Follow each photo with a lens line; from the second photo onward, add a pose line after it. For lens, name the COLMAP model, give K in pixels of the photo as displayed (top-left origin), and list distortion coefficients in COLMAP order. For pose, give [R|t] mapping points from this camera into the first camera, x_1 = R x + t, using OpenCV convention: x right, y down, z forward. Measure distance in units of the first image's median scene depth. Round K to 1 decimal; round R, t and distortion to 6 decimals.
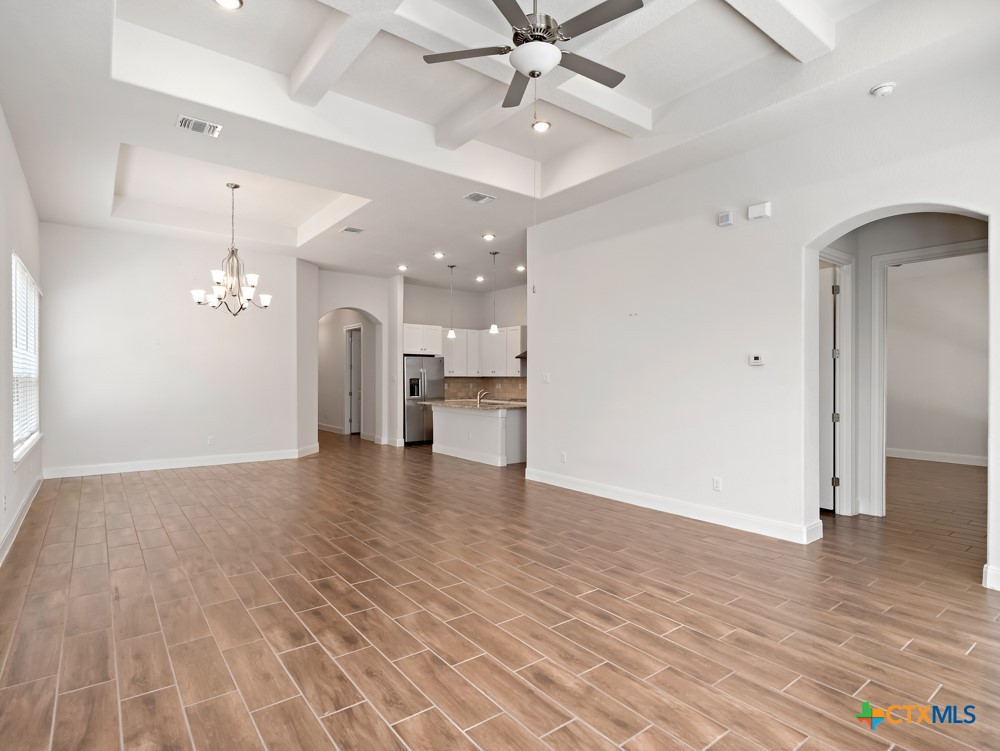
lens RADIAL K [[532.0, 0, 500.0], [0, 532.0, 375.5], [0, 0, 1]] dist [0.033259, -0.001149]
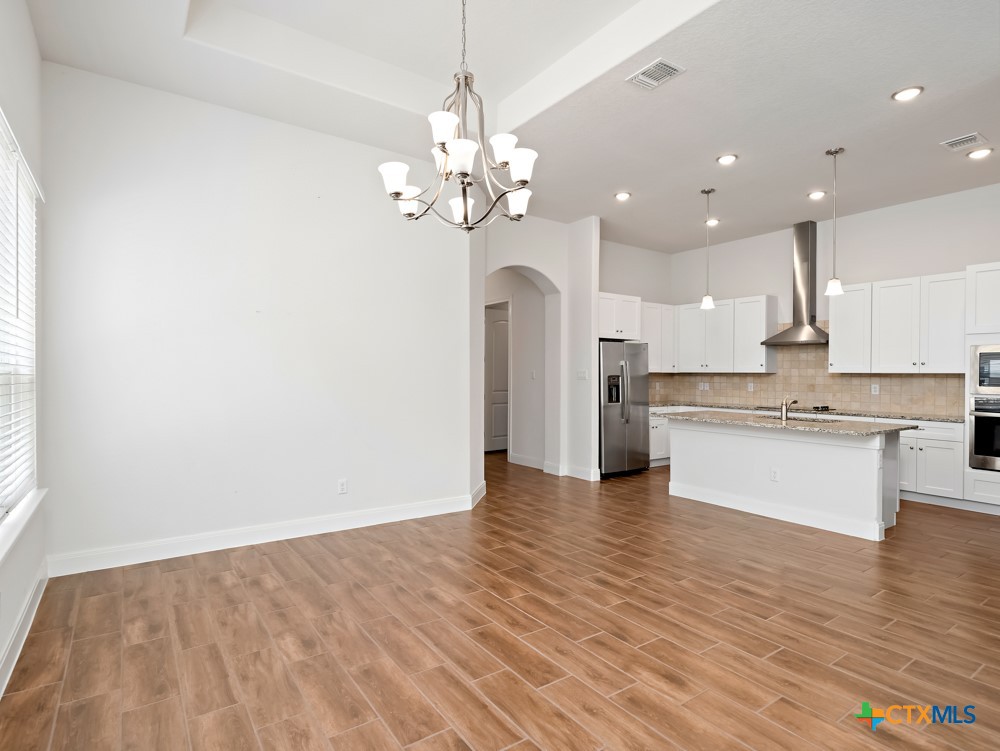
lens RADIAL K [[504.2, 0, 500.0], [0, 504.2, 375.5], [0, 0, 1]] dist [-0.037673, 0.001157]
pose [[0.999650, 0.002002, -0.026369, -0.277036], [-0.001749, 0.999952, 0.009606, 0.000188], [0.026387, -0.009556, 0.999606, 0.376415]]
